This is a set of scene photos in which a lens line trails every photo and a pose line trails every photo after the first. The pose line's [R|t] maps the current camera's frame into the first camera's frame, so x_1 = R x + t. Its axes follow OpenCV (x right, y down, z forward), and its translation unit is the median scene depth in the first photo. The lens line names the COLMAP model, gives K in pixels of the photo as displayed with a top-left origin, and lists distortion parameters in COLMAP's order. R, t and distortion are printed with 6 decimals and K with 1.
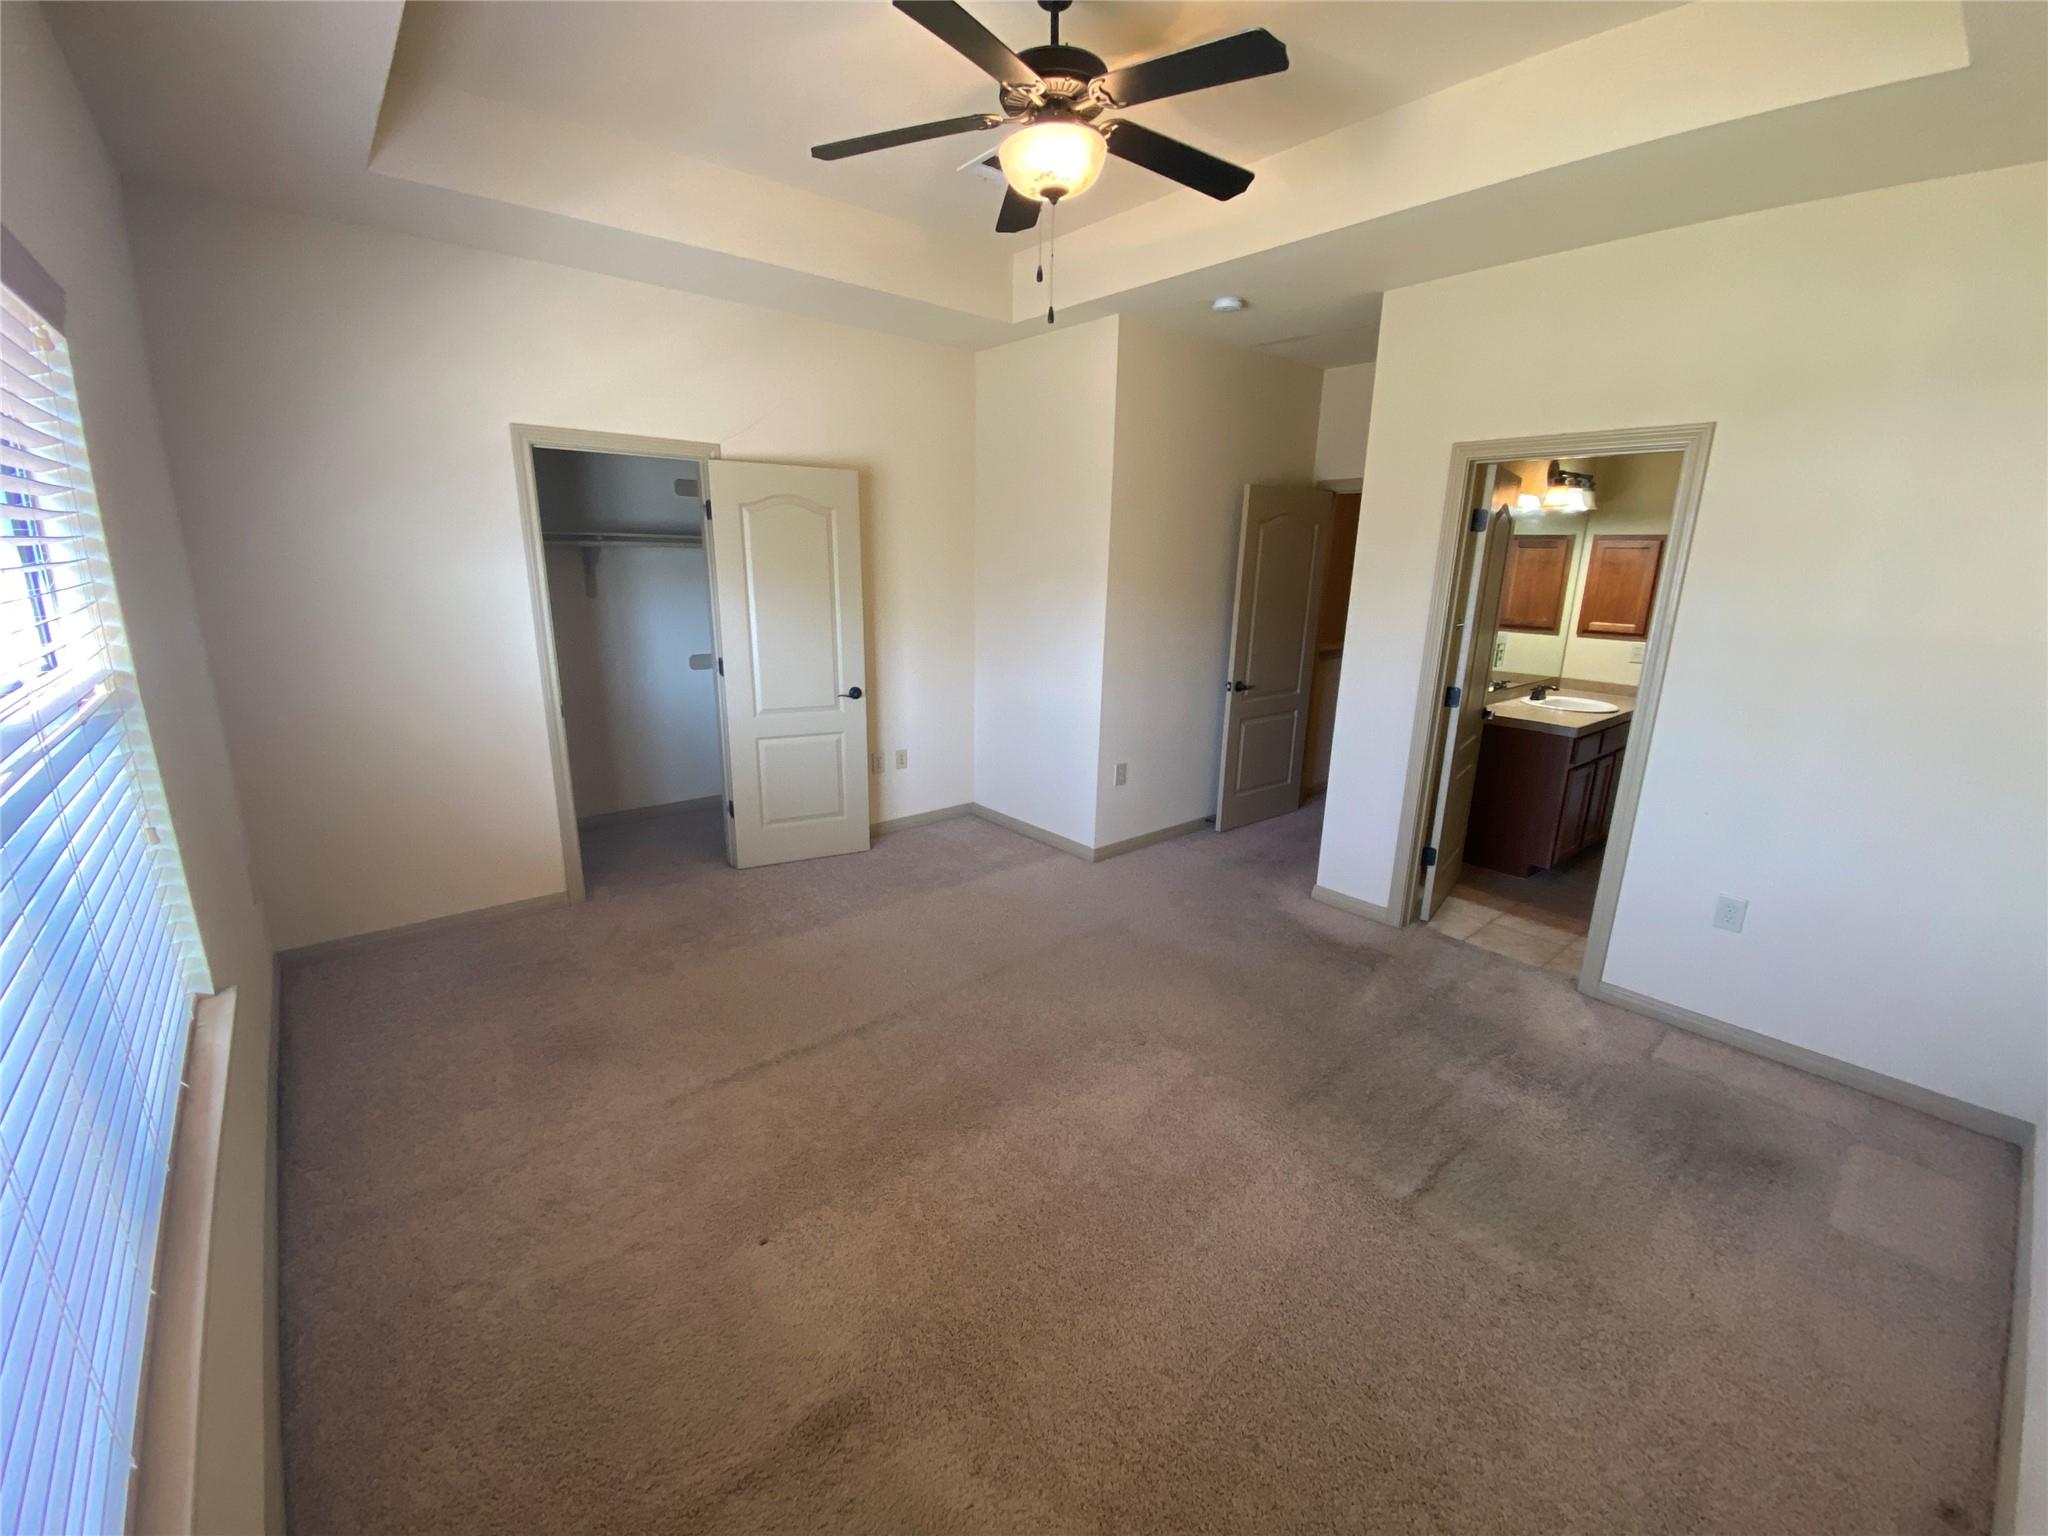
lens RADIAL K [[826.4, 0, 1009.9], [0, 826.4, 776.9], [0, 0, 1]] dist [0.000455, -0.000864]
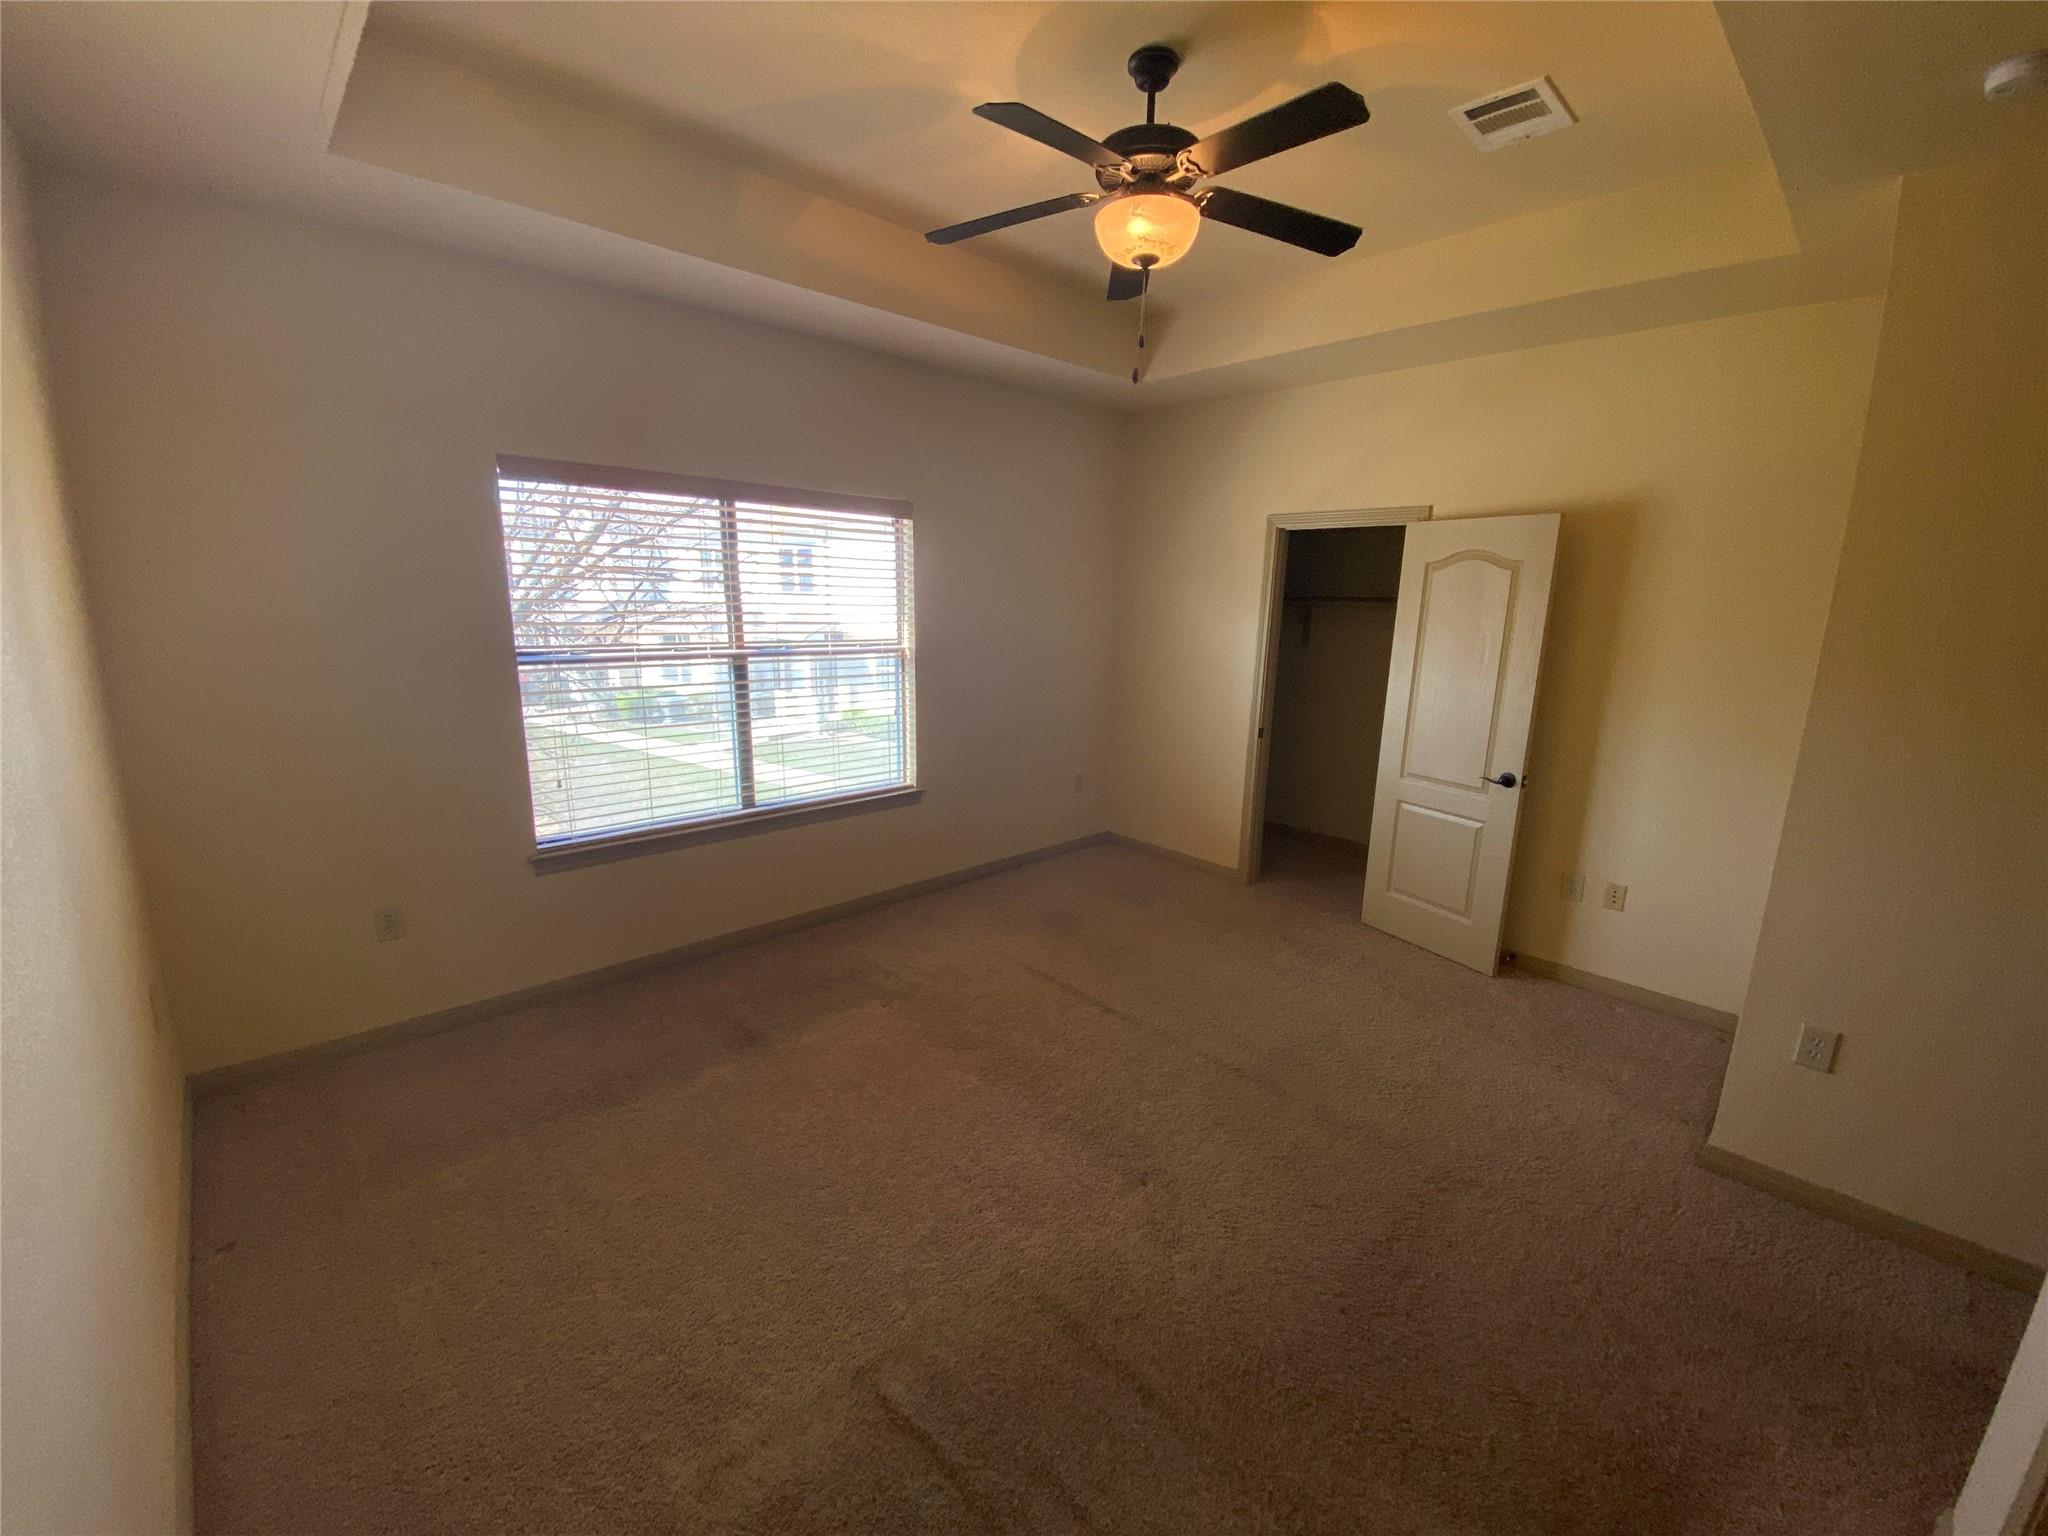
lens RADIAL K [[826.4, 0, 1012.2], [0, 826.4, 751.1], [0, 0, 1]] dist [0.000455, -0.000864]
pose [[0.055743, 0.175459, -0.982907, 0.601100], [-0.279238, 0.947894, 0.153372, -0.120652], [0.958603, 0.265915, 0.101833, 0.443400]]
